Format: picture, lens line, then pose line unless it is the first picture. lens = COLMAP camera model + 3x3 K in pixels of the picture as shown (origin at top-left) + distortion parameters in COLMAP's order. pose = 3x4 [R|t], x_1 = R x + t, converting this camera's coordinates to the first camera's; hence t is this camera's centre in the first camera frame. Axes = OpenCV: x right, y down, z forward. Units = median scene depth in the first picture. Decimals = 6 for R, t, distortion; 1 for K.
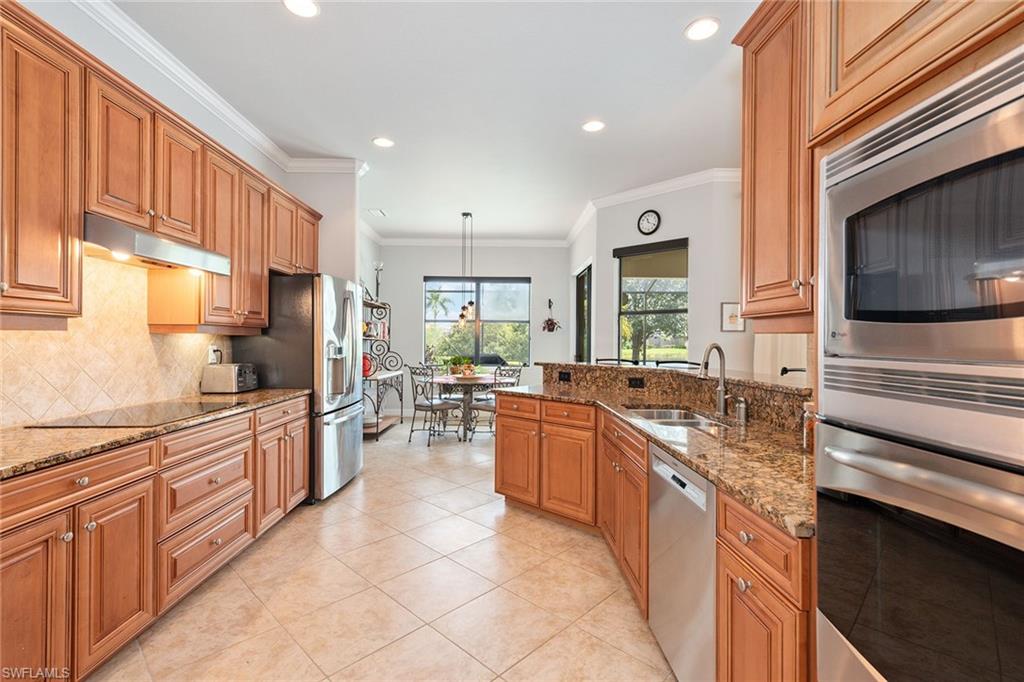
lens RADIAL K [[462.1, 0, 512.7], [0, 462.1, 339.2], [0, 0, 1]] dist [0.000230, 0.000026]
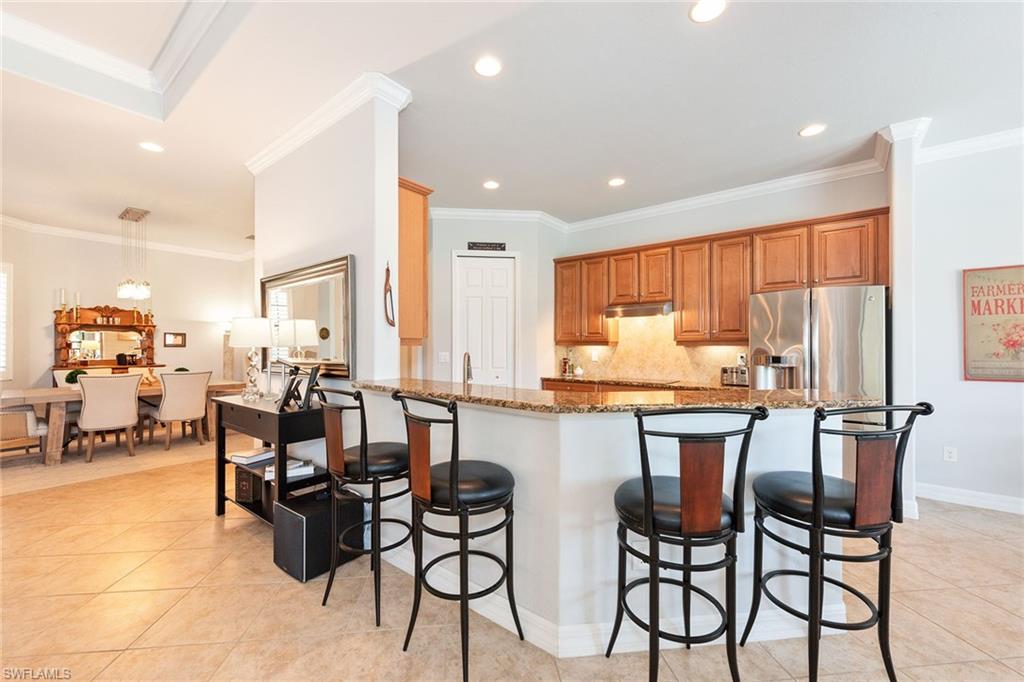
lens RADIAL K [[403.5, 0, 509.5], [0, 403.5, 341.4], [0, 0, 1]] dist [-0.000649, -0.000041]
pose [[-0.636459, -0.004520, -0.771297, 0.985399], [-0.002502, 0.999990, -0.003795, -0.023604], [0.771306, -0.000485, -0.636464, 1.479754]]
